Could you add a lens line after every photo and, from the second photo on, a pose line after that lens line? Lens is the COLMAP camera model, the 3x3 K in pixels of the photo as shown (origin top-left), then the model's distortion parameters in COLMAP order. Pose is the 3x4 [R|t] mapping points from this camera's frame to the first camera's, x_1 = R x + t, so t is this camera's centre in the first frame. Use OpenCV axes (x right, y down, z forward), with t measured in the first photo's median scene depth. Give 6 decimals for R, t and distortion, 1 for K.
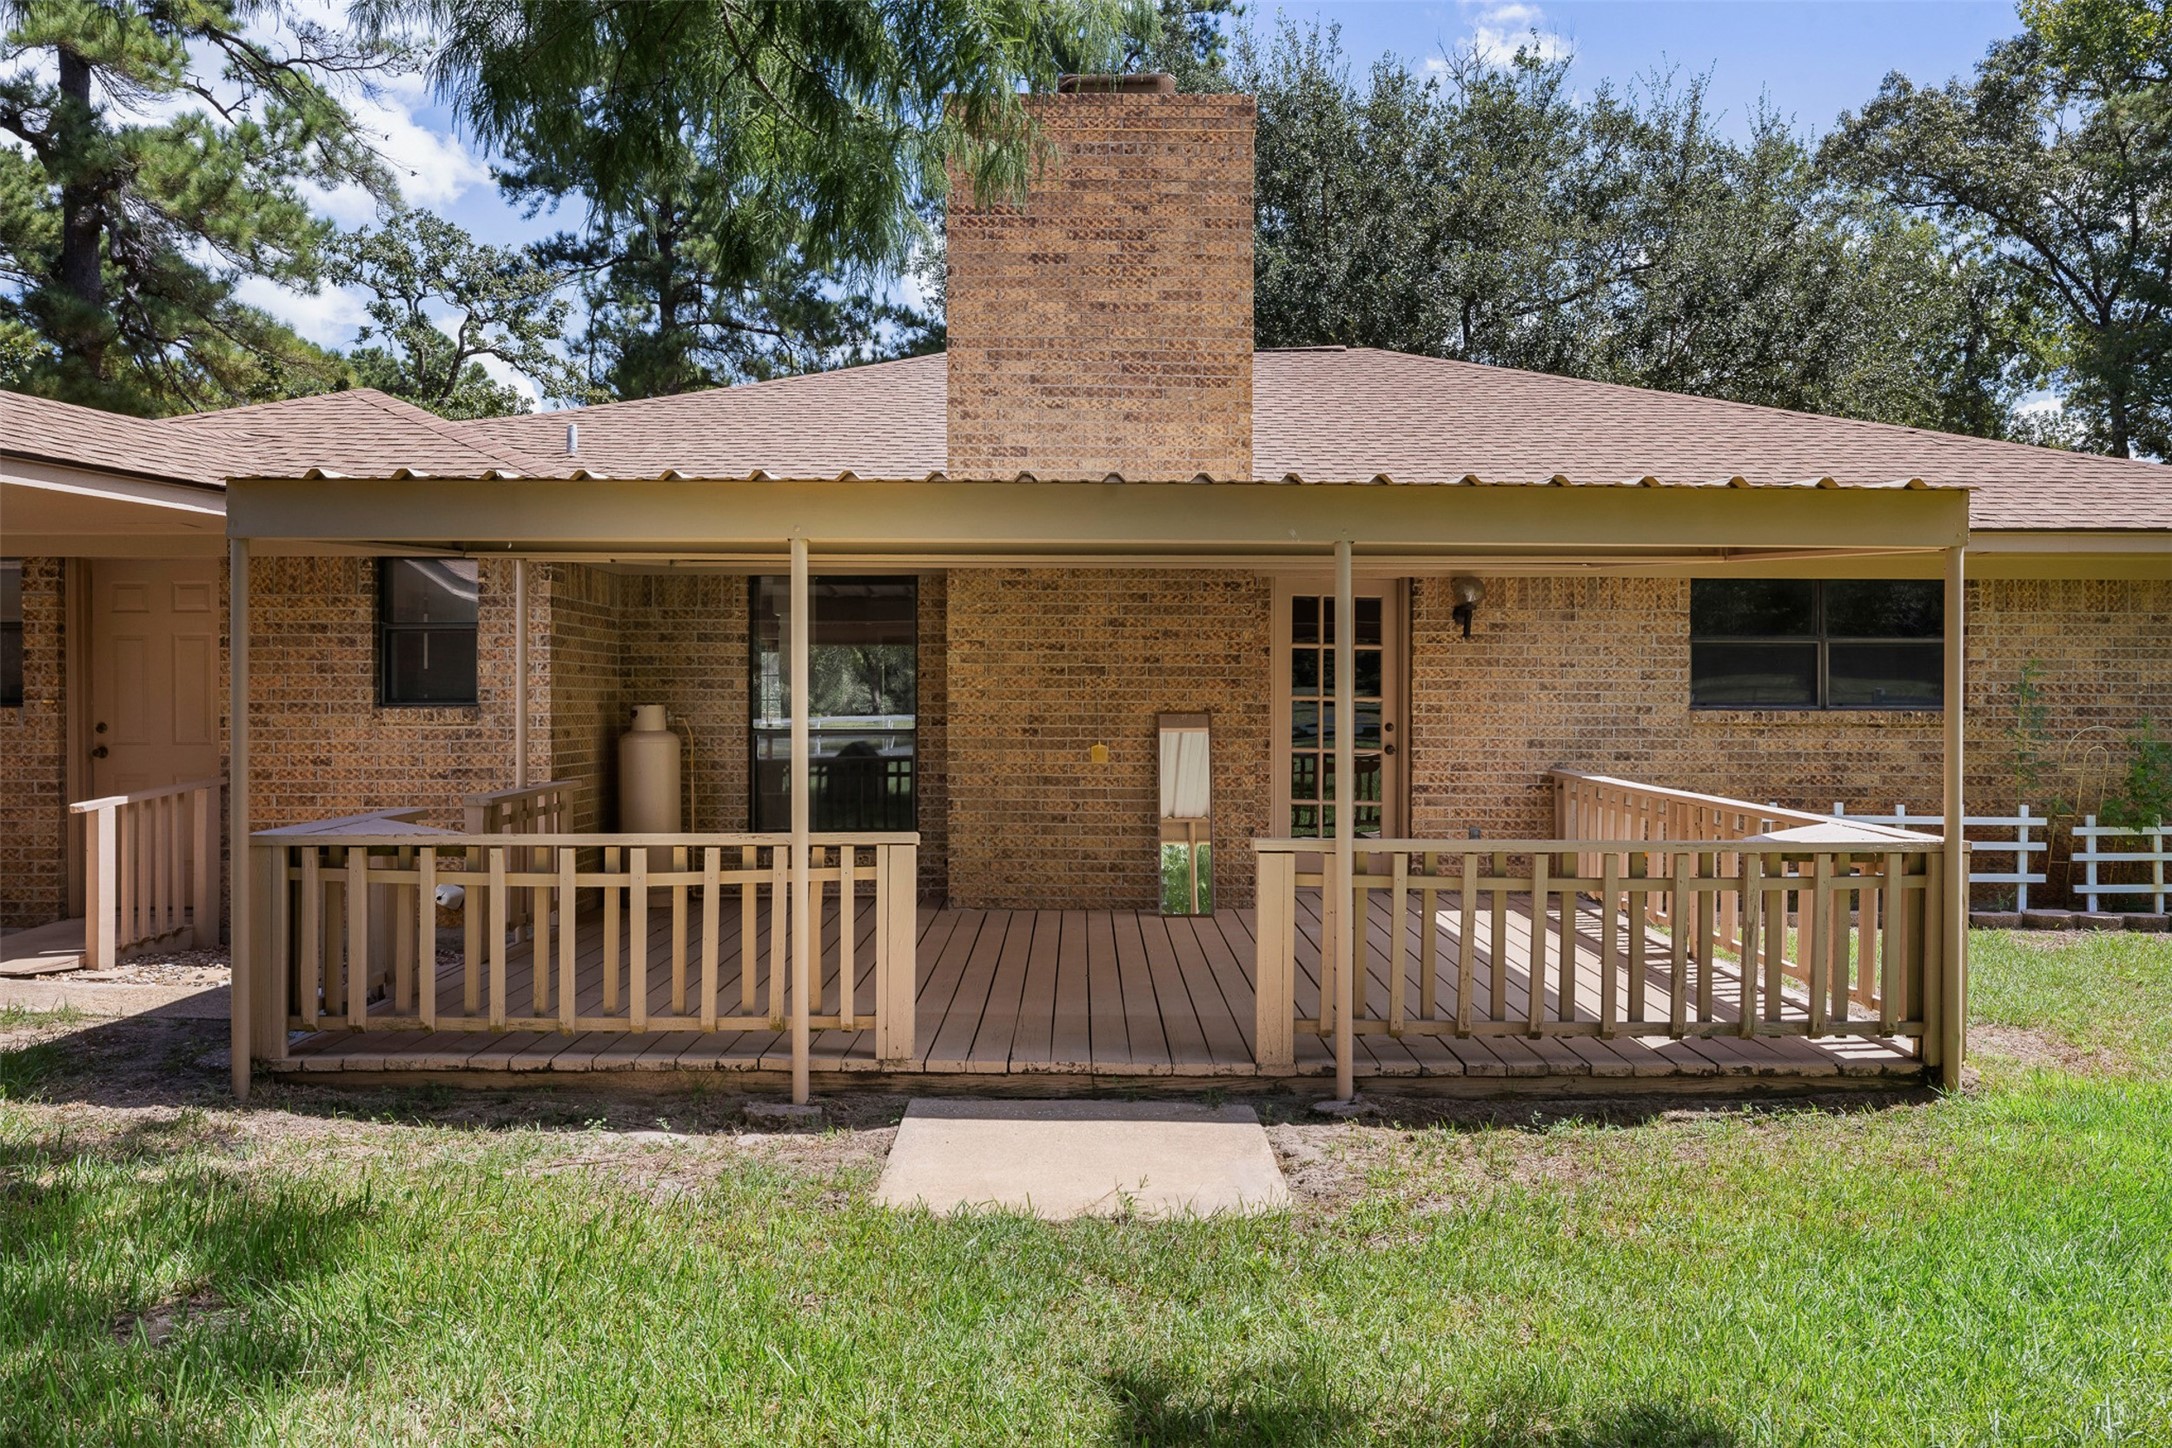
lens RADIAL K [[1479.7, 0, 1084.4], [0, 1479.7, 713.5], [0, 0, 1]] dist [0.021552, -0.007491]
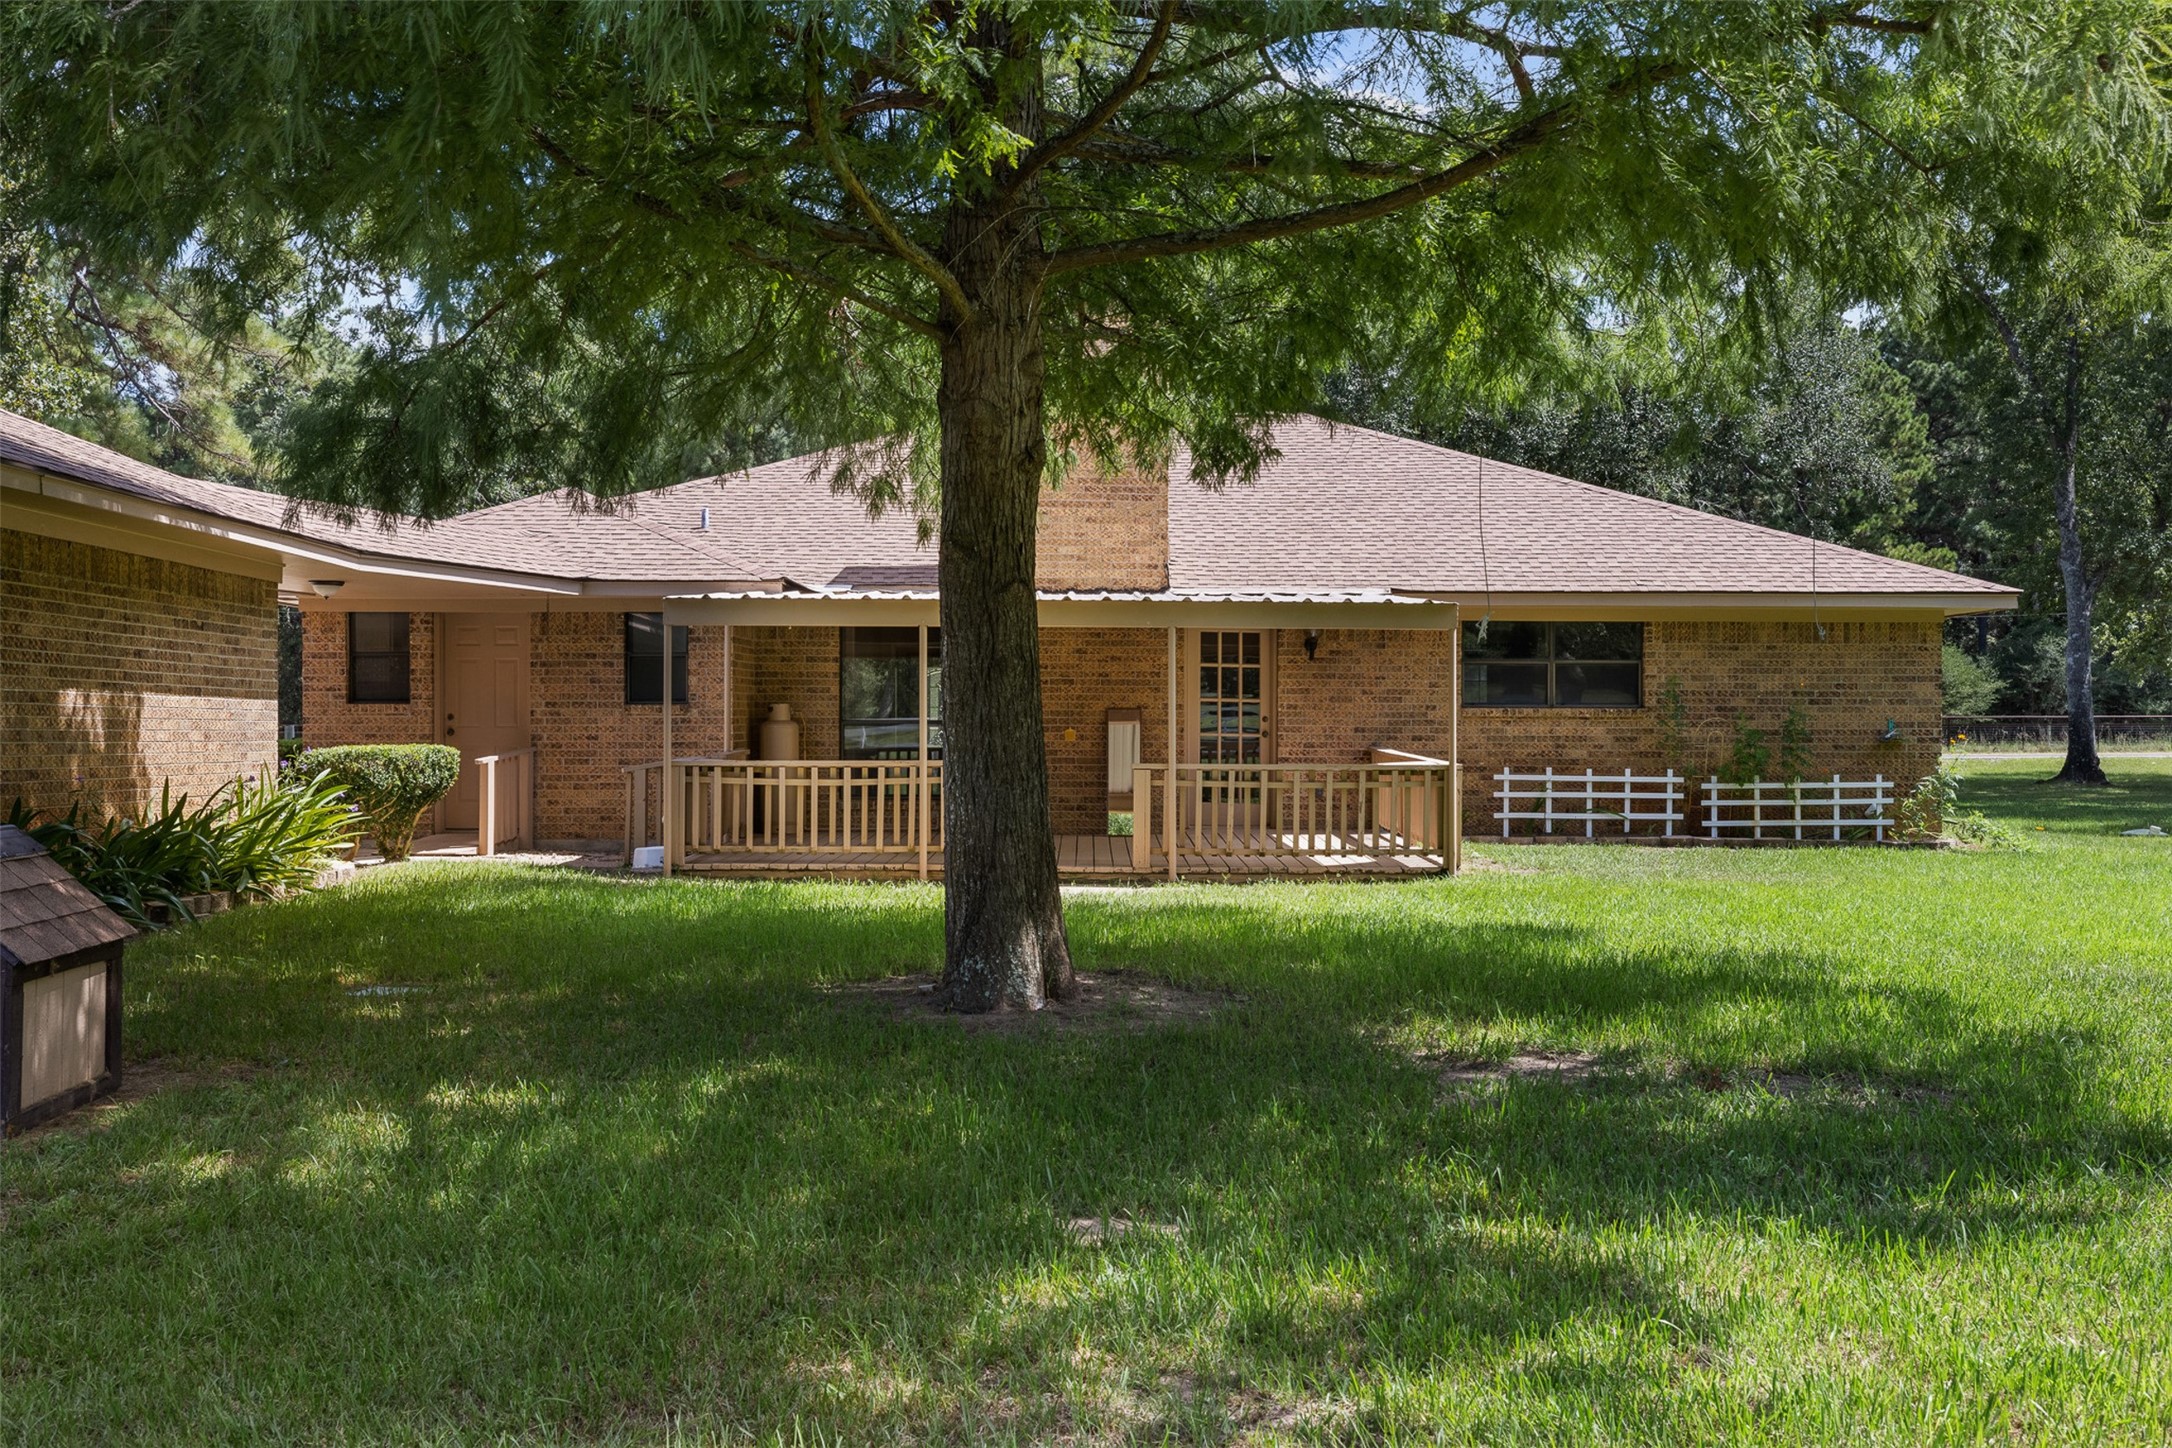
lens RADIAL K [[2151.8, 0, 1086.7], [0, 2151.8, 724.9], [0, 0, 1]] dist [0.018810, 0.000000]
pose [[0.999993, 0.000857, -0.003582, 0.034473], [-0.000860, 0.999999, -0.000787, 0.018021], [0.003582, 0.000790, 0.999993, -1.235334]]
